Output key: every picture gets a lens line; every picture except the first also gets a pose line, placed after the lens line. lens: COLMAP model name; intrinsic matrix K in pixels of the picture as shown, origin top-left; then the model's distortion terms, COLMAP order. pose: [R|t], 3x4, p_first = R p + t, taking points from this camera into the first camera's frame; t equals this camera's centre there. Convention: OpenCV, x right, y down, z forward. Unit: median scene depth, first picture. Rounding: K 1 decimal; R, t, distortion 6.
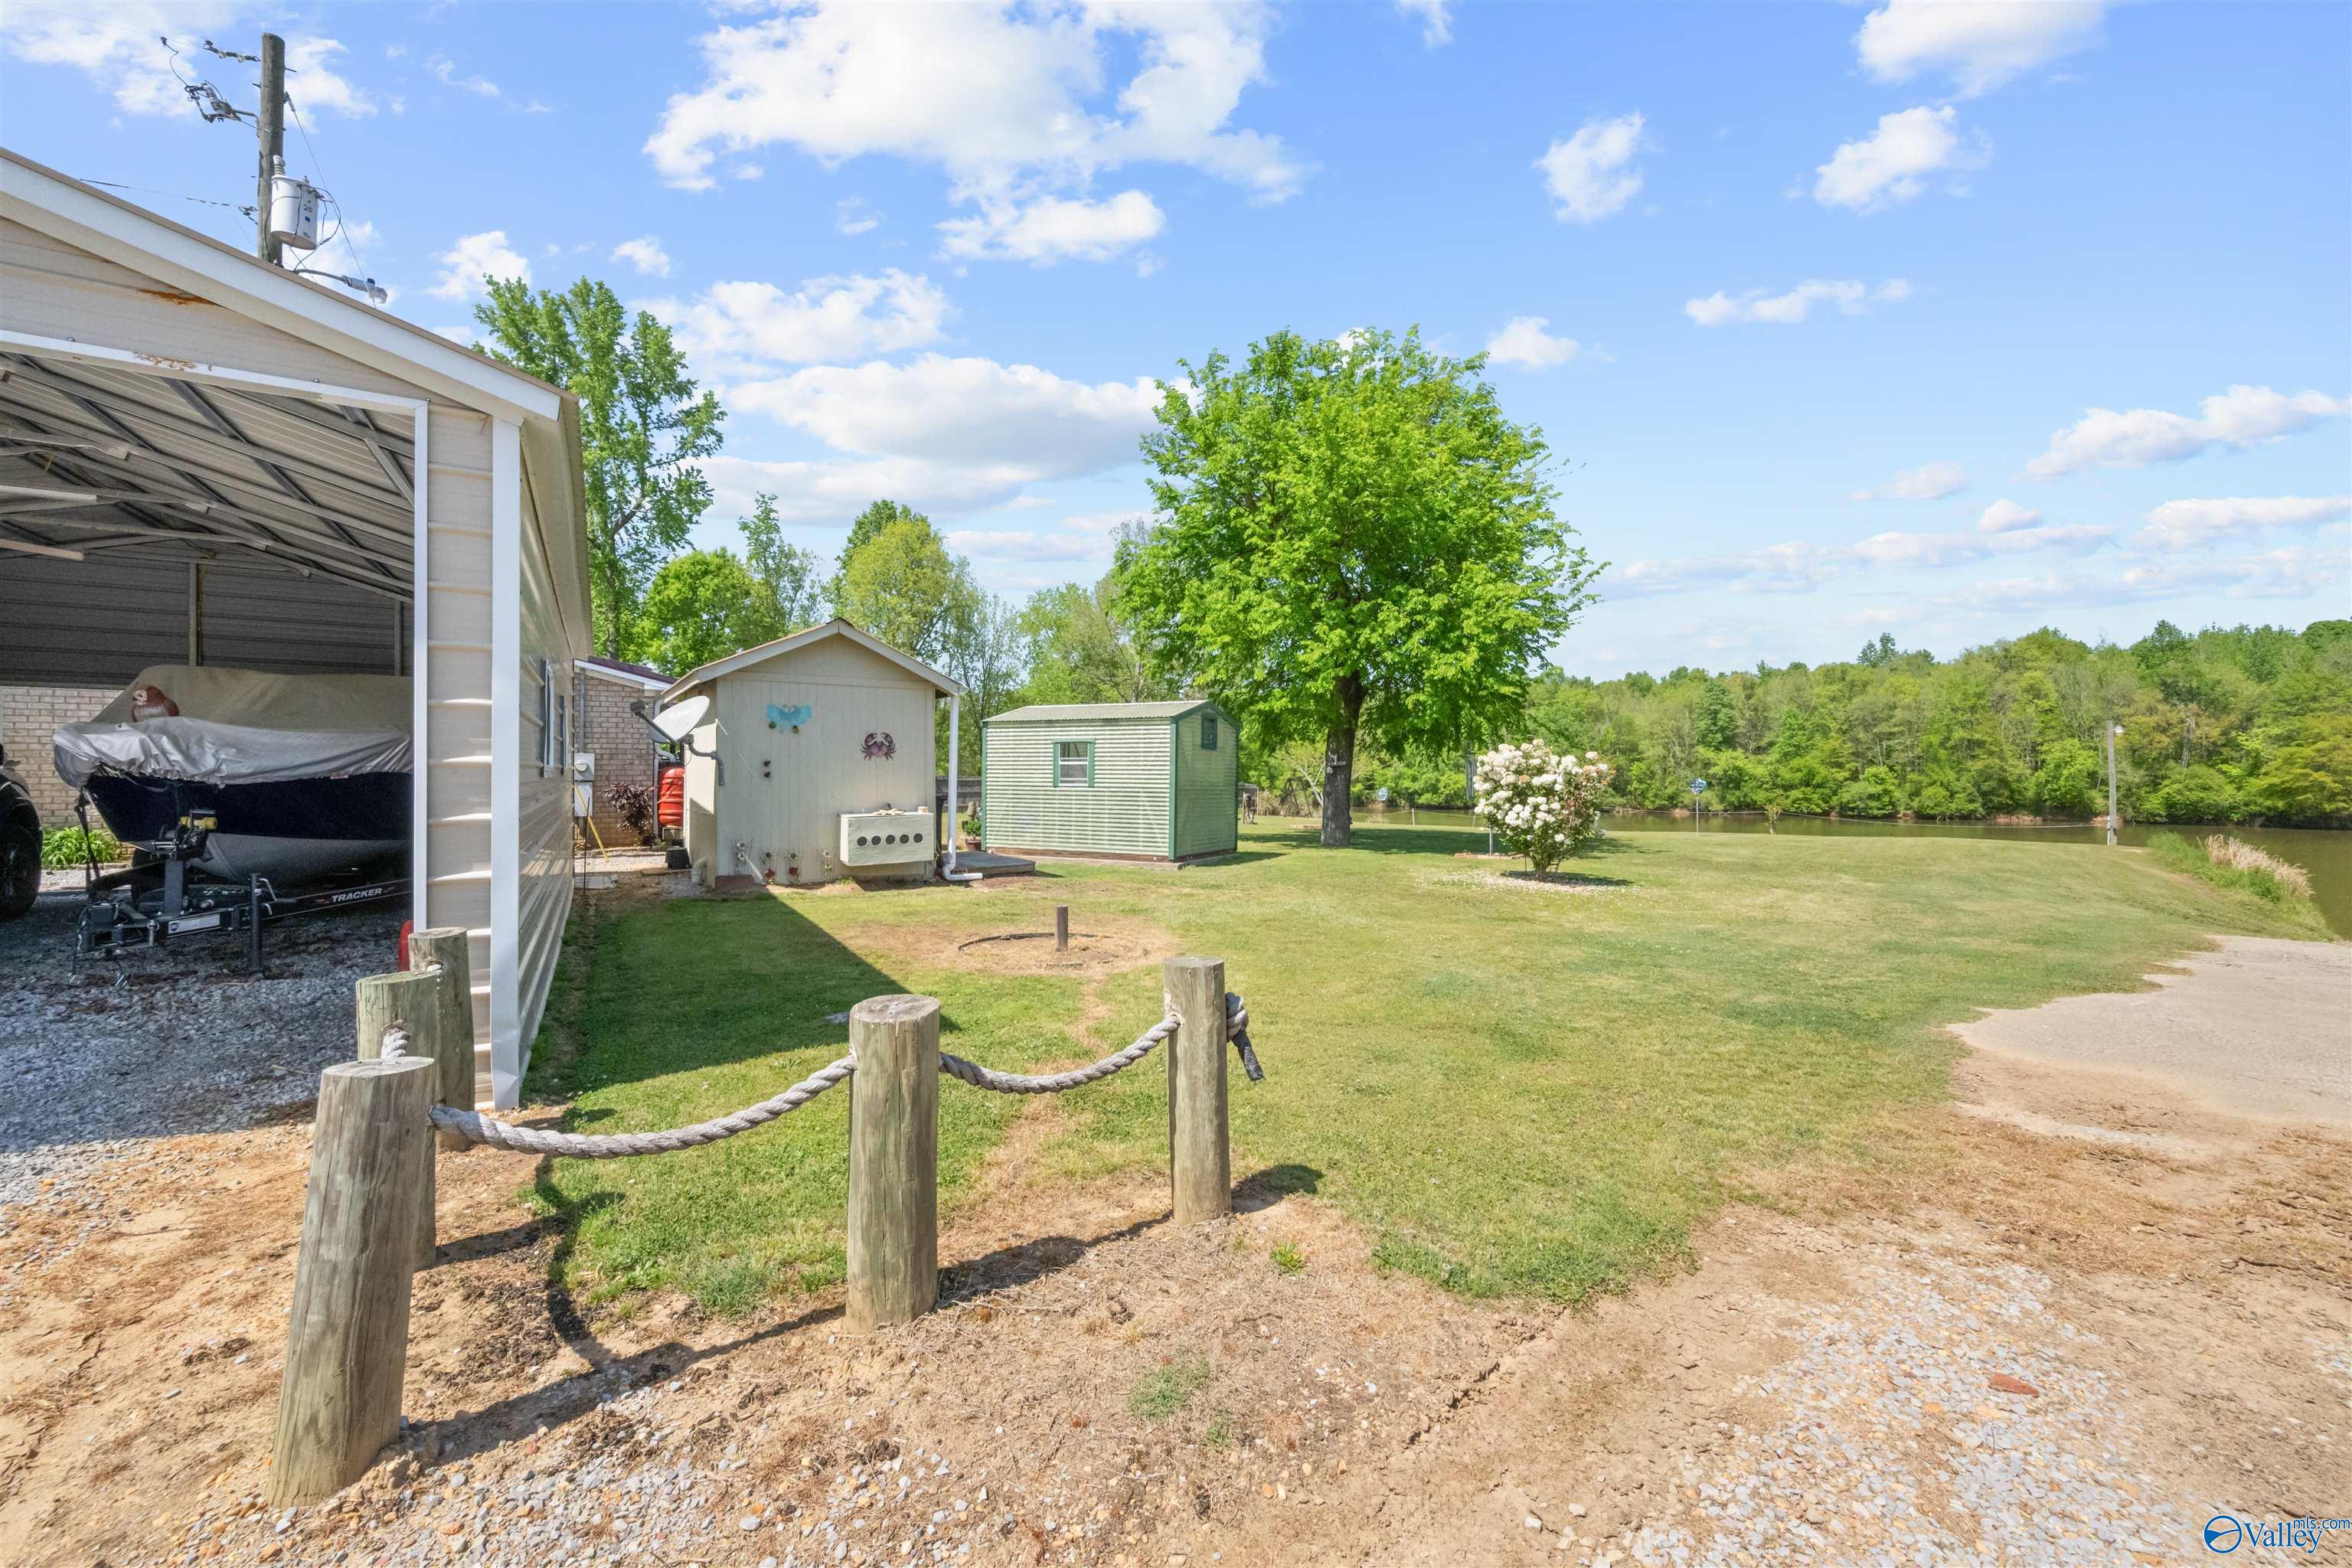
lens RADIAL K [[929.8, 0, 1171.3], [0, 929.8, 788.6], [0, 0, 1]] dist [-0.002046, 0.000157]
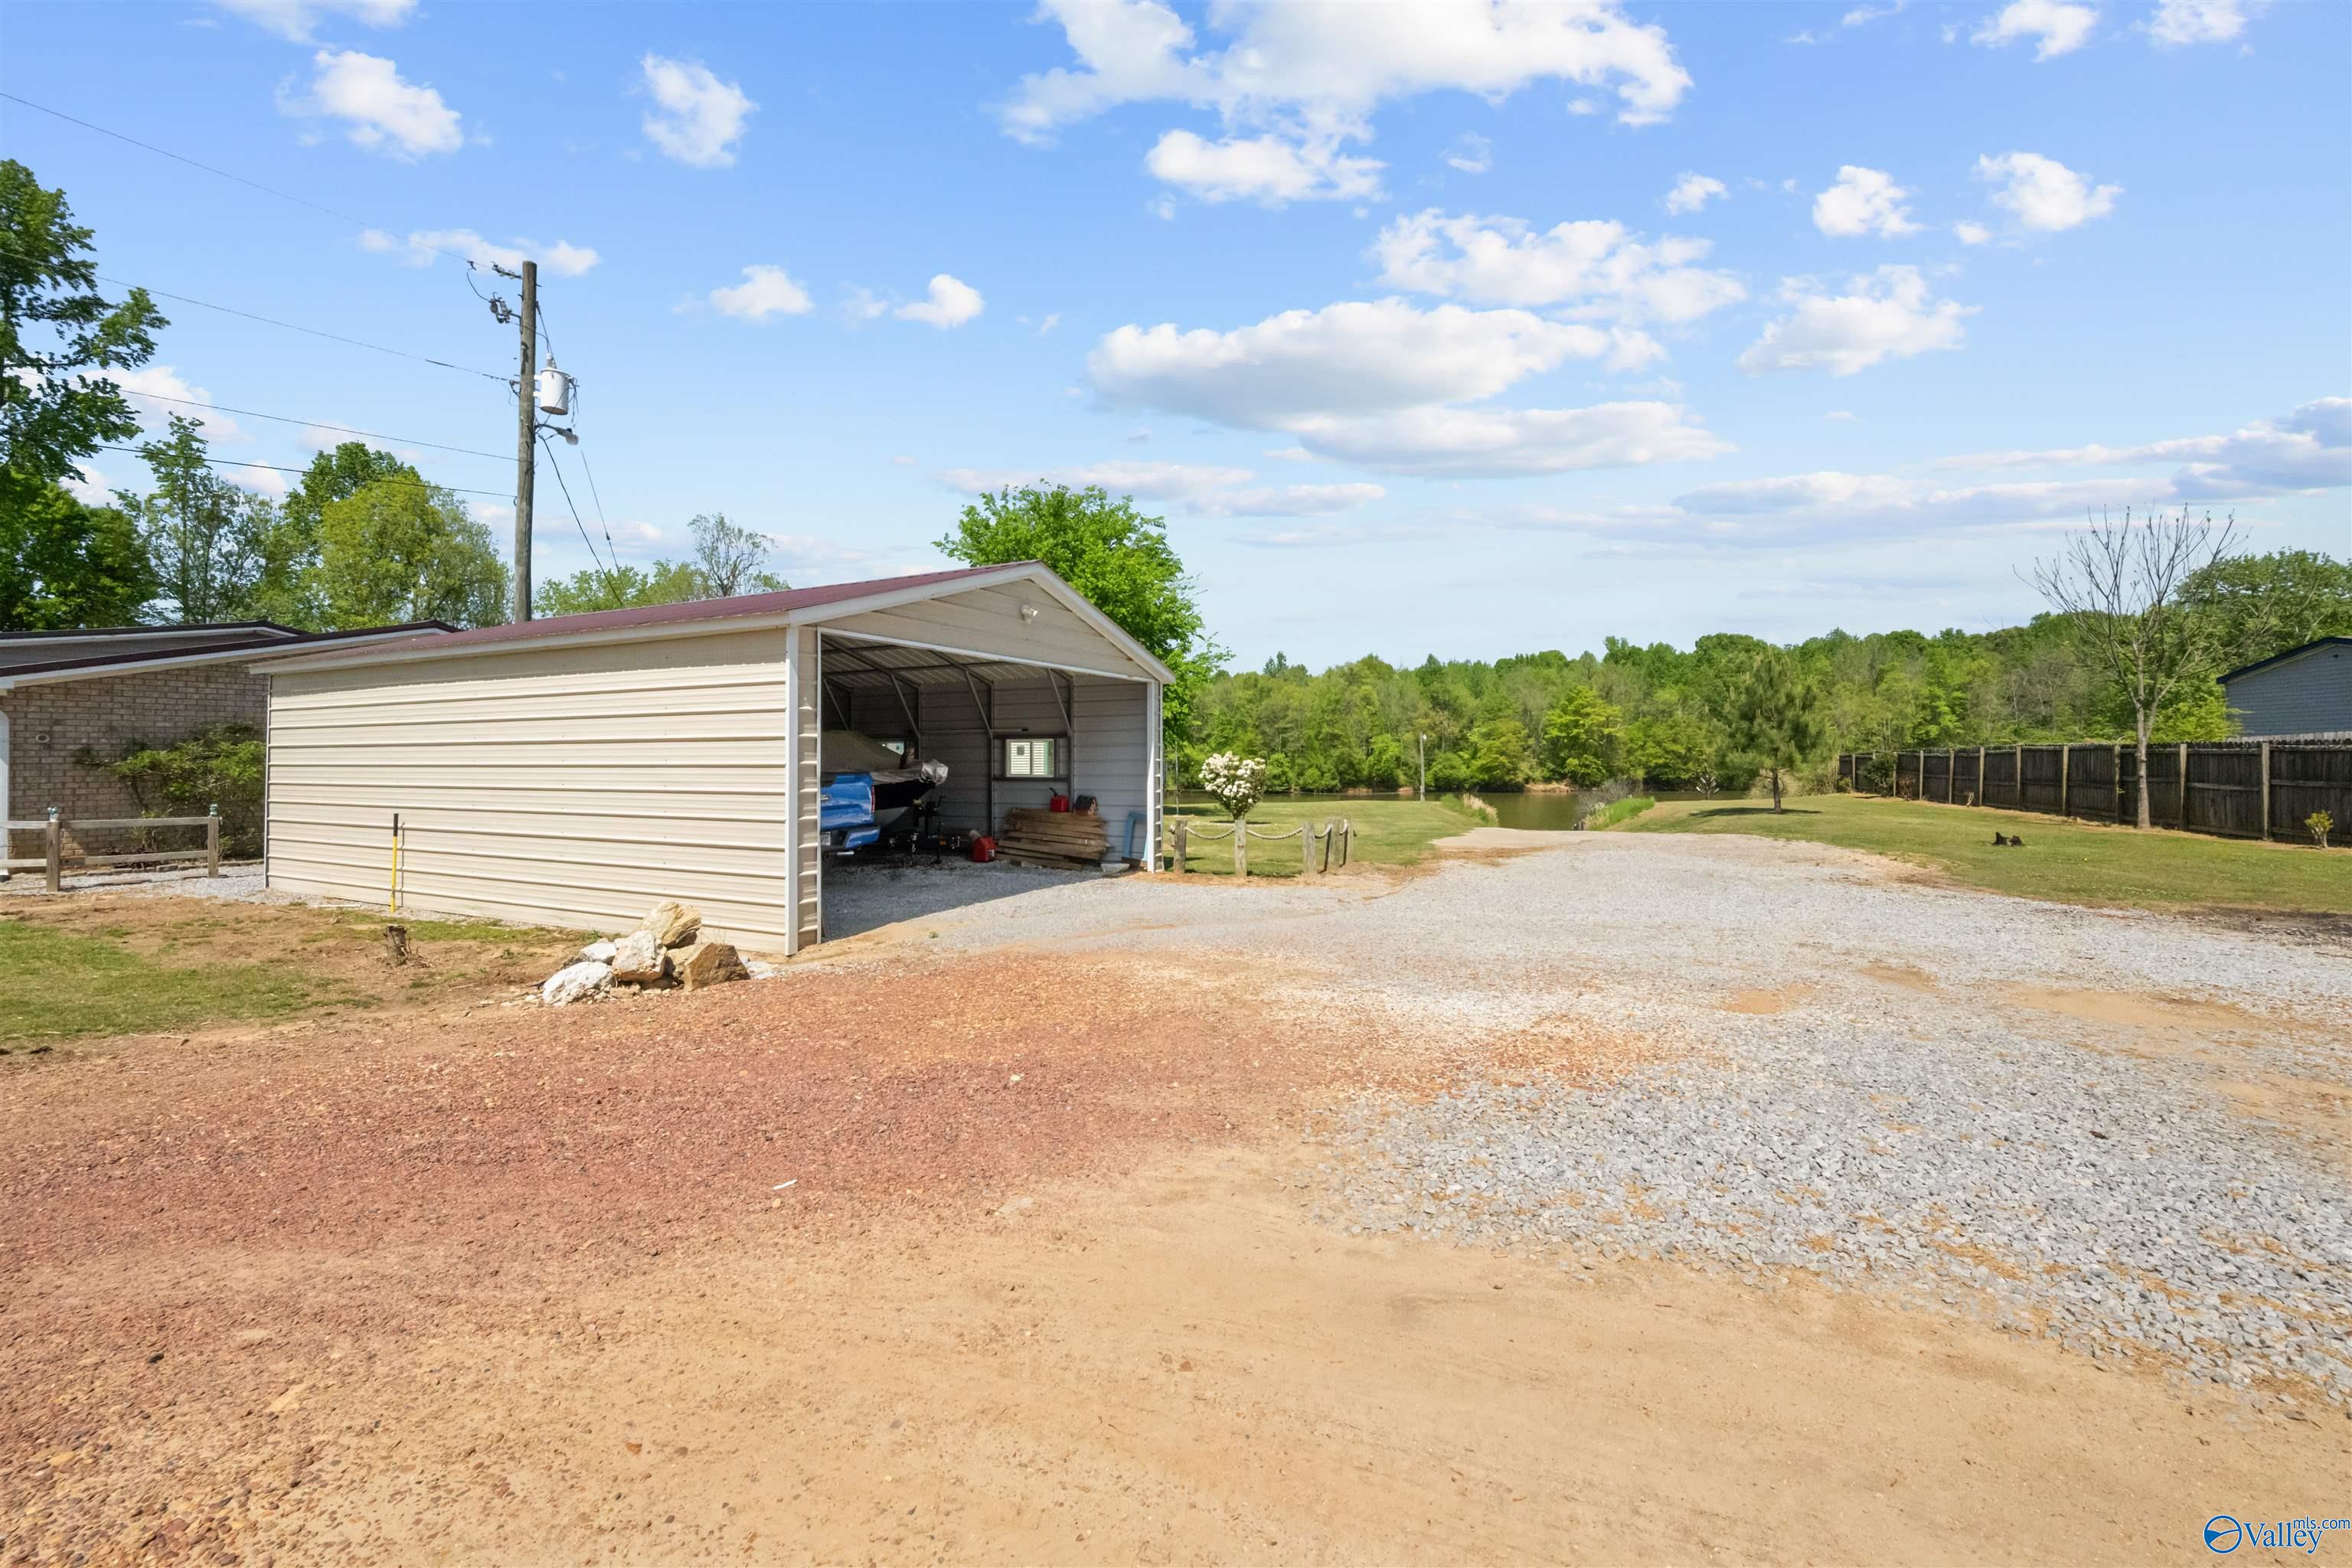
lens RADIAL K [[949.4, 0, 1176.0], [0, 949.4, 784.0], [0, 0, 1]] dist [-0.003043, -0.000091]
pose [[0.847632, -0.020725, 0.530180, -0.085835], [0.015885, 0.999780, 0.013685, -0.001555], [-0.530347, -0.003178, 0.847775, -0.071024]]
